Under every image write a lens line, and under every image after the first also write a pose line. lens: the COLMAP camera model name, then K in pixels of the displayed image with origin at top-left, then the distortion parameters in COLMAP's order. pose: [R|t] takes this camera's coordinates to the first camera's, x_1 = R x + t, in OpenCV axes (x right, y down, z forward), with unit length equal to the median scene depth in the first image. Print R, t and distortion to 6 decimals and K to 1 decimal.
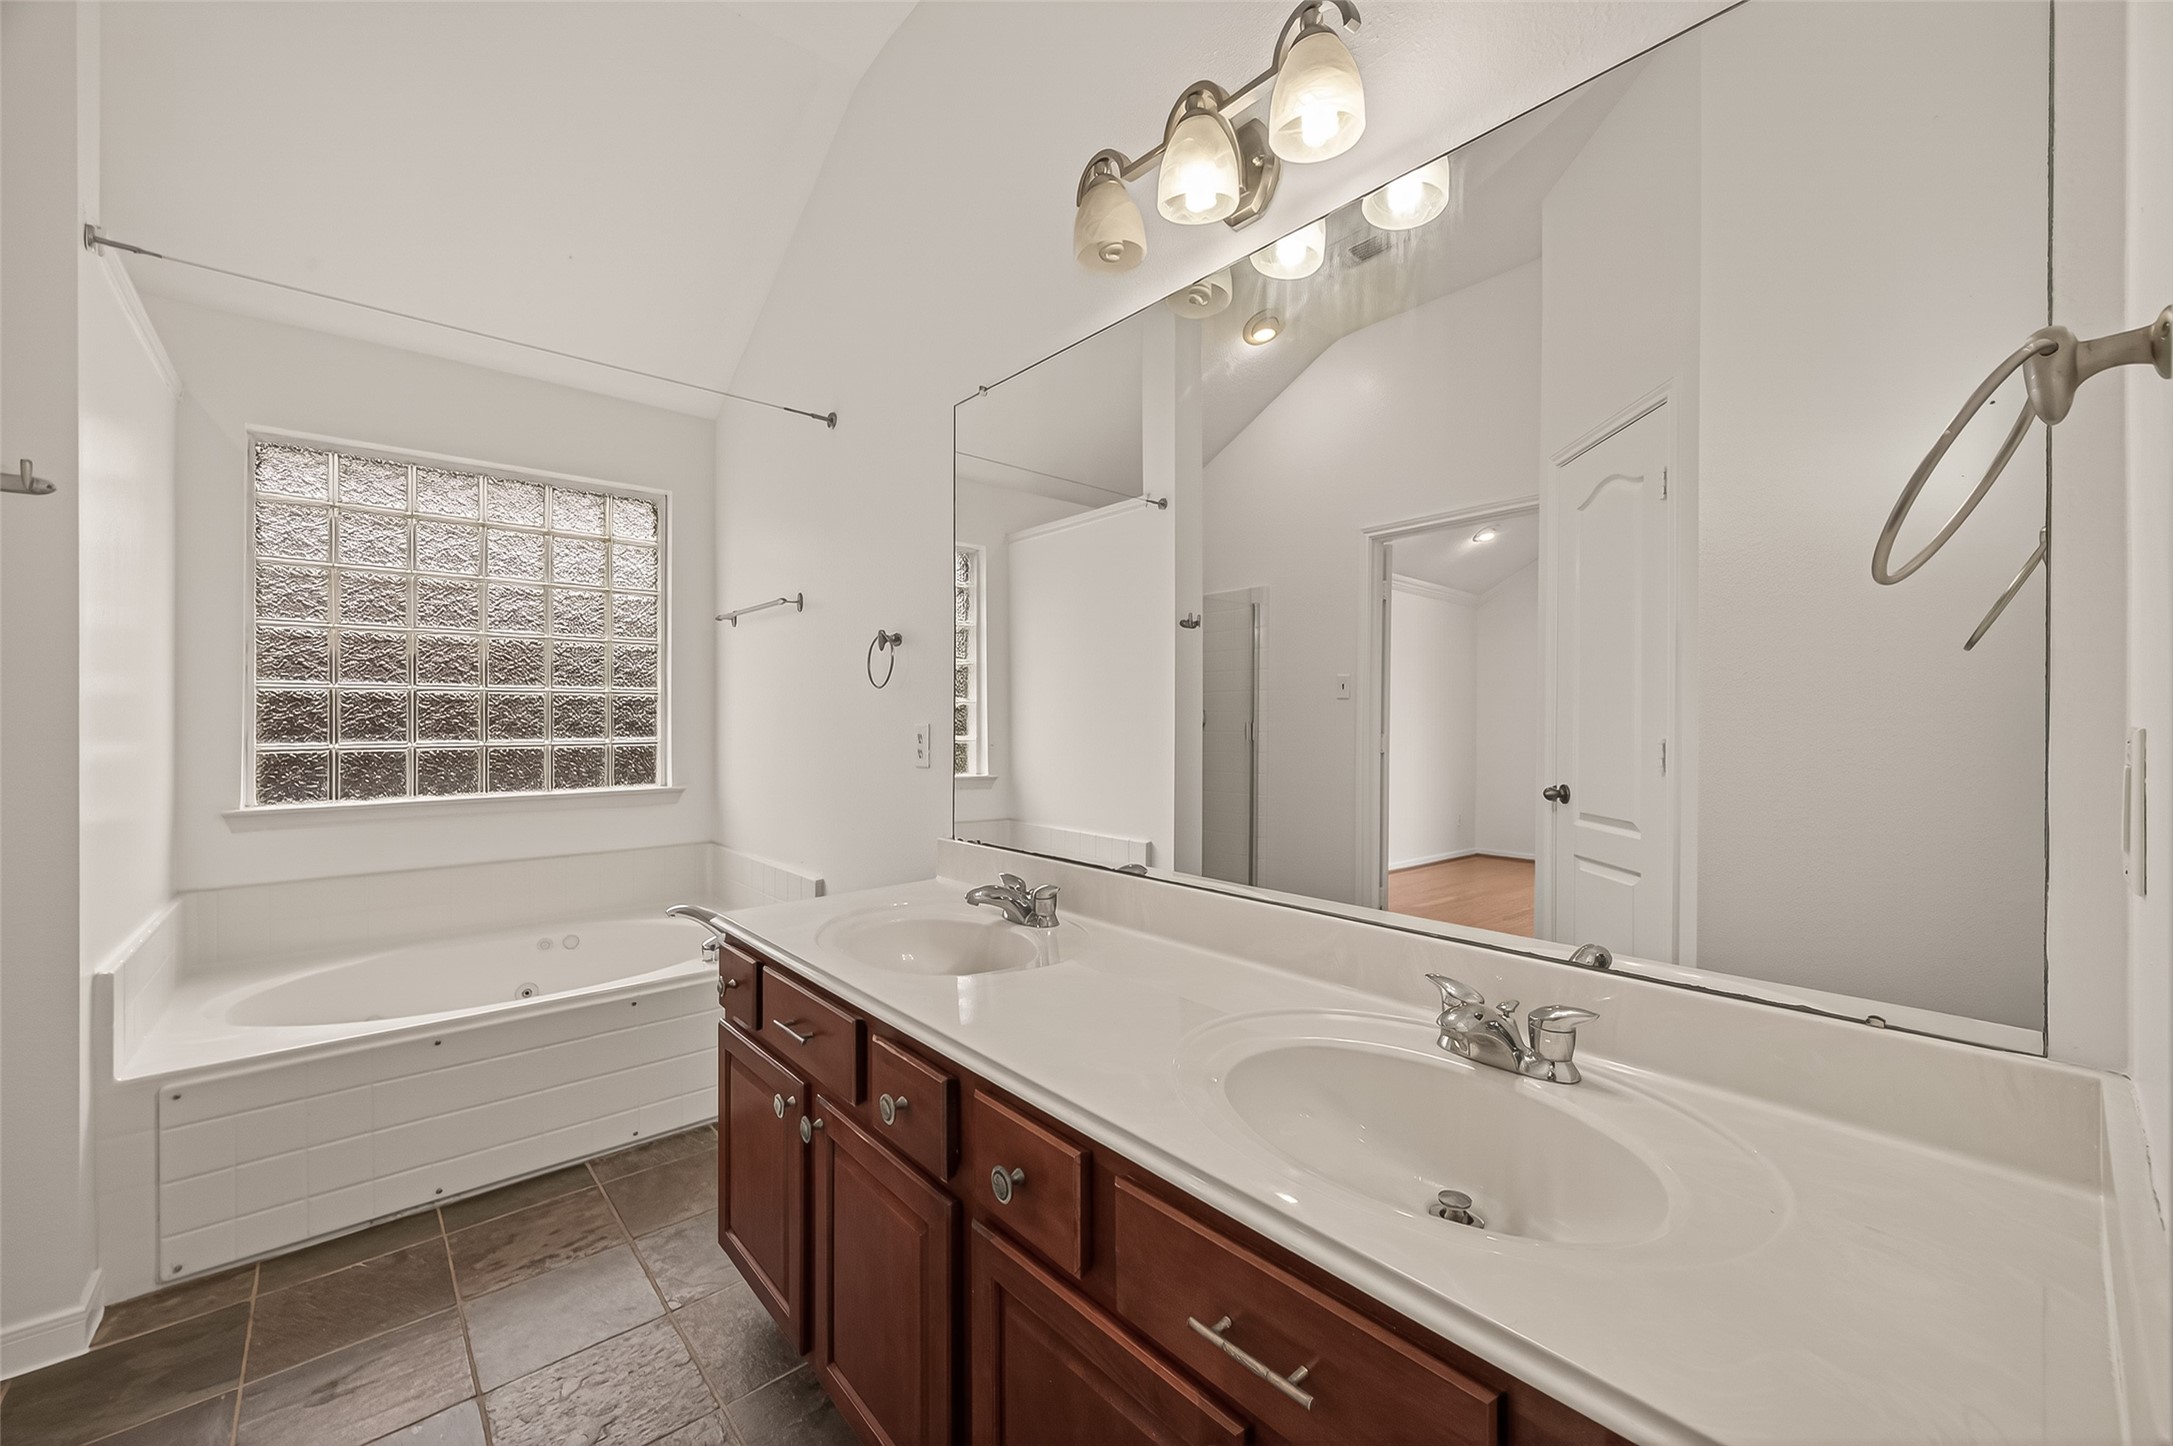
lens RADIAL K [[841.6, 0, 1092.7], [0, 841.6, 719.1], [0, 0, 1]] dist [0.007237, -0.002073]
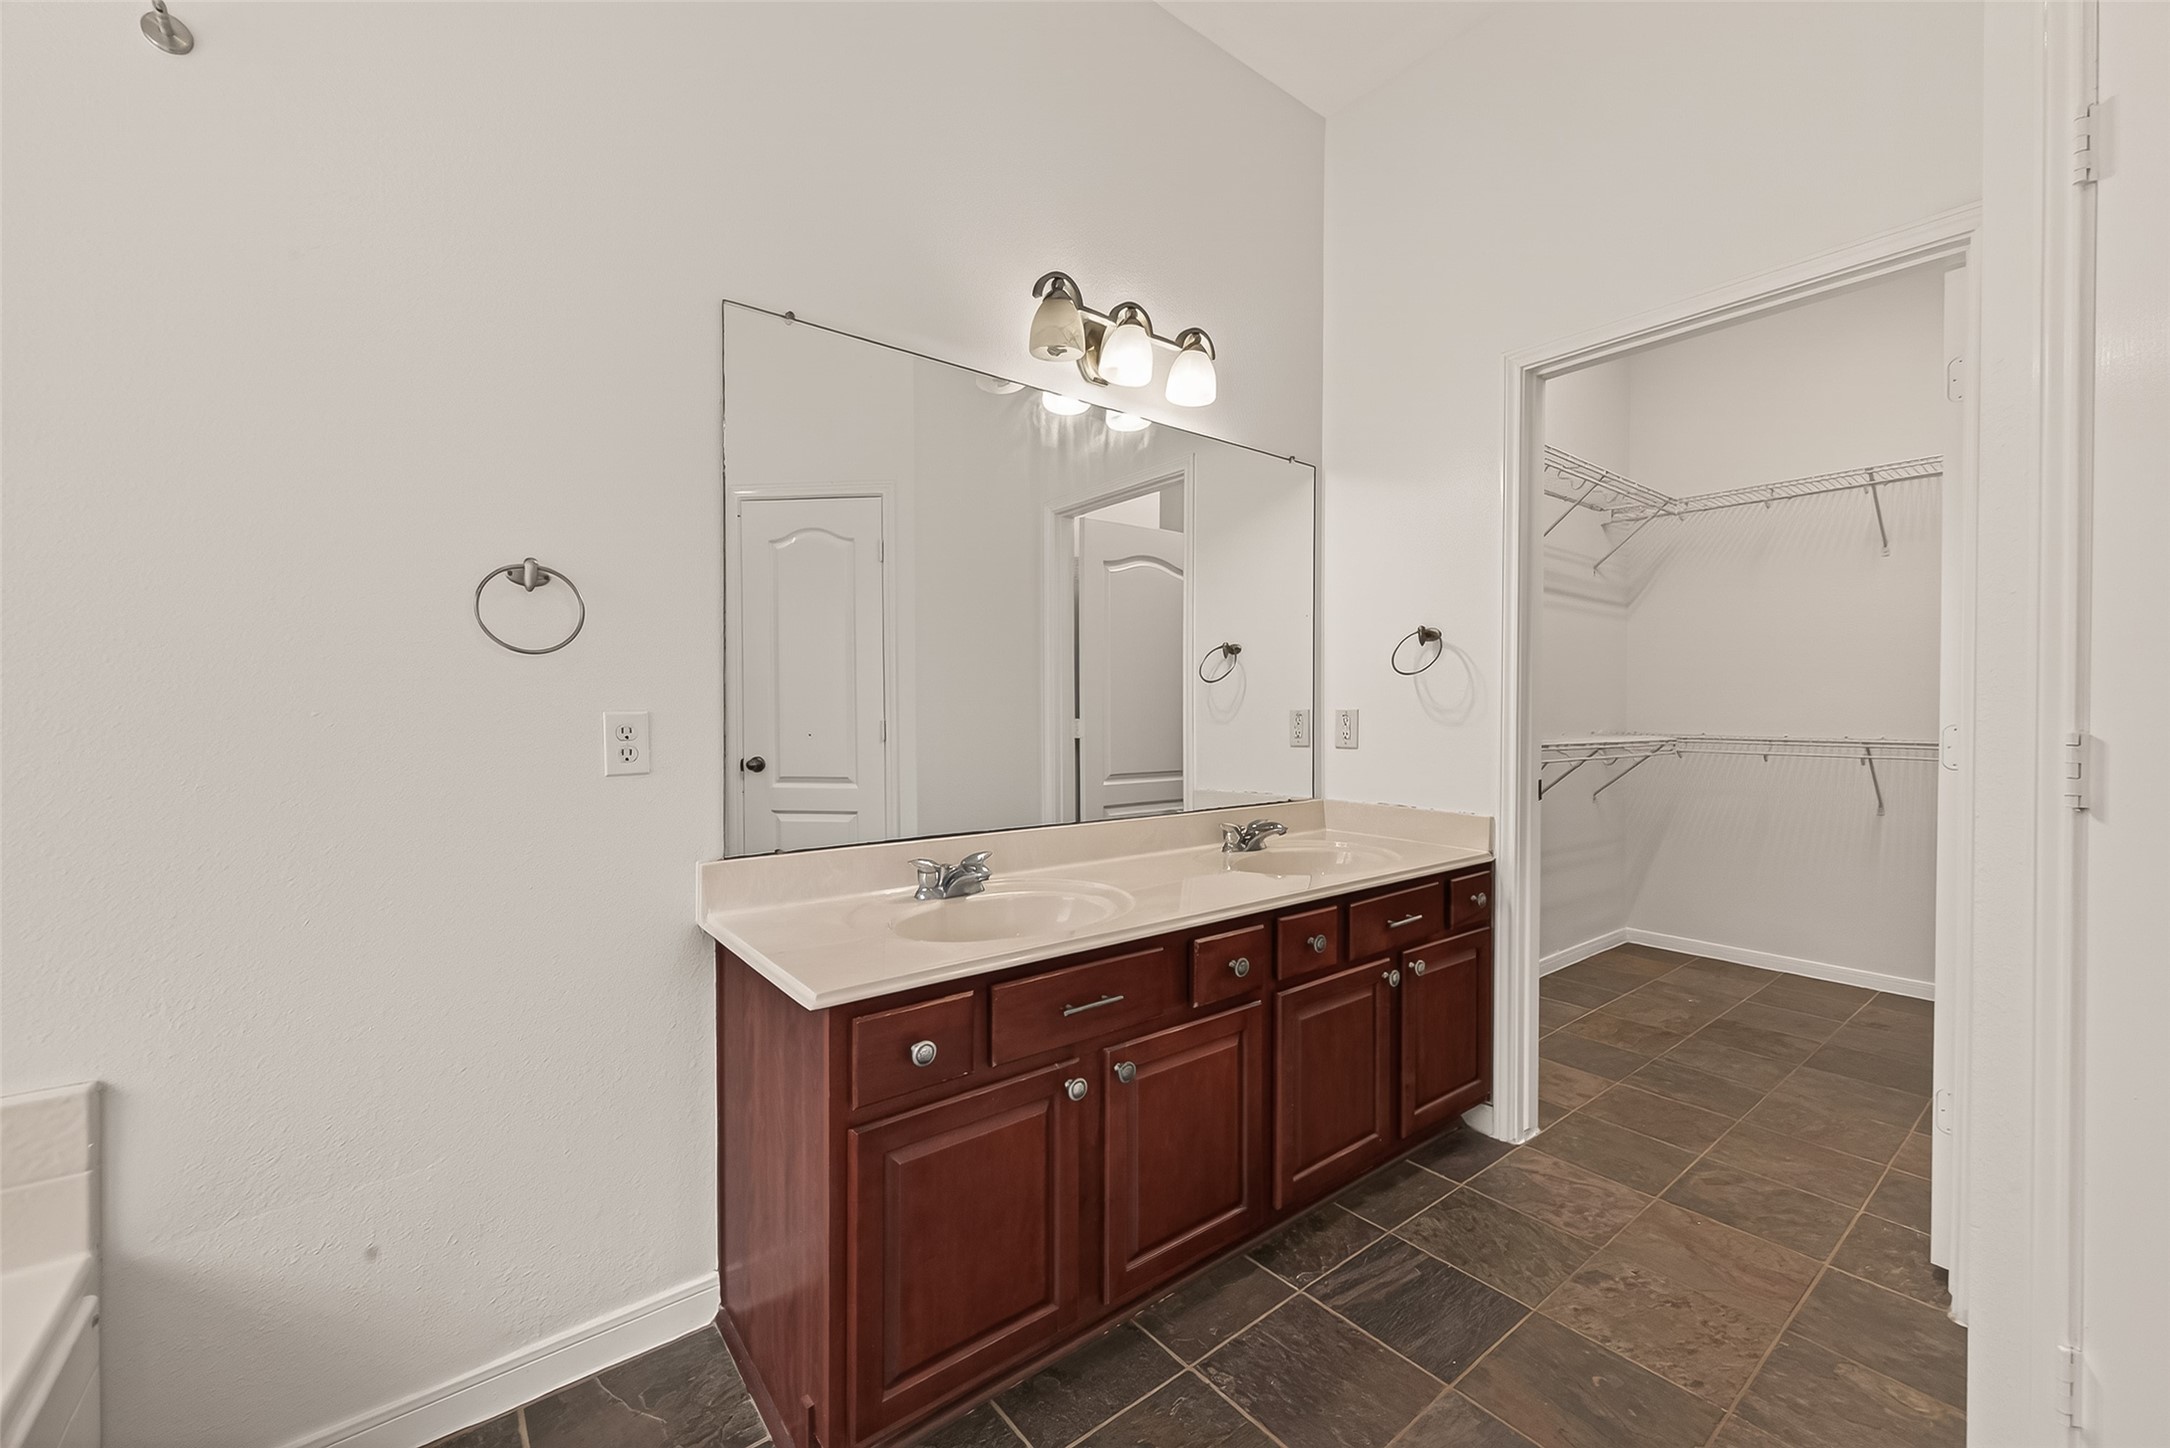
lens RADIAL K [[856.6, 0, 1086.9], [0, 856.6, 720.1], [0, 0, 1]] dist [-0.001126, -0.000526]
pose [[0.058320, -0.015367, 0.998180, -0.825687], [-0.014288, 0.999766, 0.016227, -0.003923], [-0.998196, -0.015208, 0.058086, 0.546066]]
